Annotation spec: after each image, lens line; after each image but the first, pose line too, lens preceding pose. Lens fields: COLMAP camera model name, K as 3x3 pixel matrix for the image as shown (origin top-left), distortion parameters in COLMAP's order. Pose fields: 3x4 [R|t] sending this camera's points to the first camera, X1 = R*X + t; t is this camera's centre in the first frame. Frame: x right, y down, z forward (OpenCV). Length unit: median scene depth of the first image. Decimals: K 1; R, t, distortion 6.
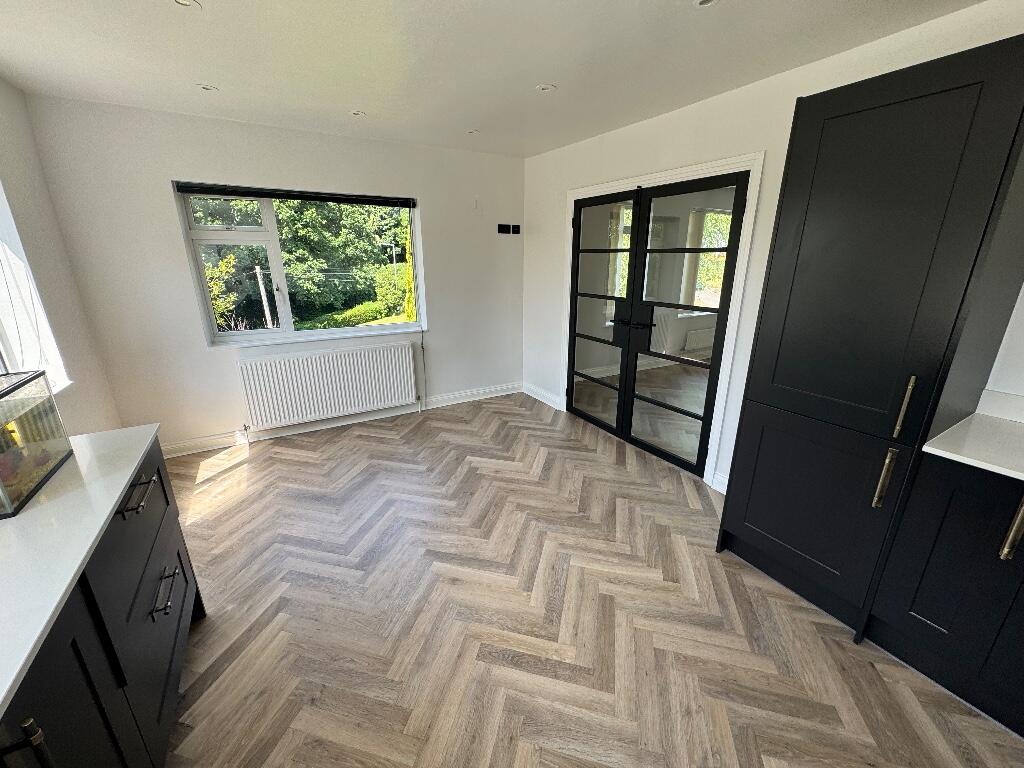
lens RADIAL K [[406.6, 0, 505.8], [0, 406.6, 387.3], [0, 0, 1]] dist [-0.000821, 0.000806]
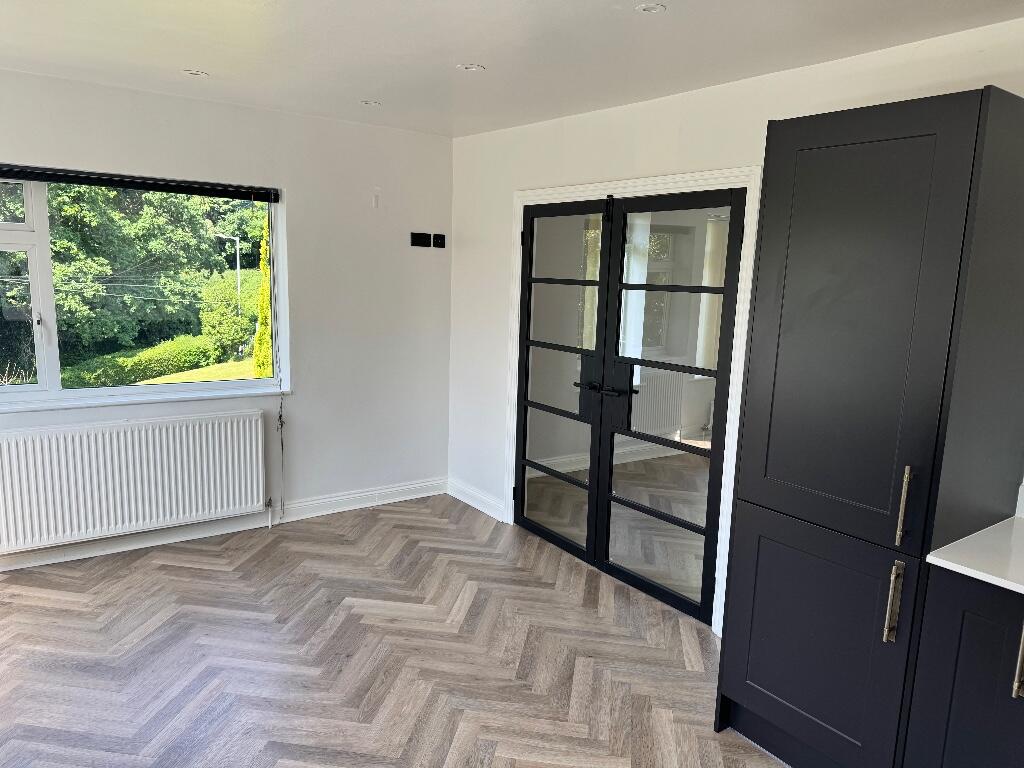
lens RADIAL K [[716.0, 0, 515.5], [0, 716.0, 385.4], [0, 0, 1]] dist [0.046753, -0.051641]
pose [[0.993564, 0.019434, 0.111595, 0.032132], [-0.002899, 0.989212, -0.146464, 0.011039], [-0.113238, 0.145197, 0.982901, -0.145009]]
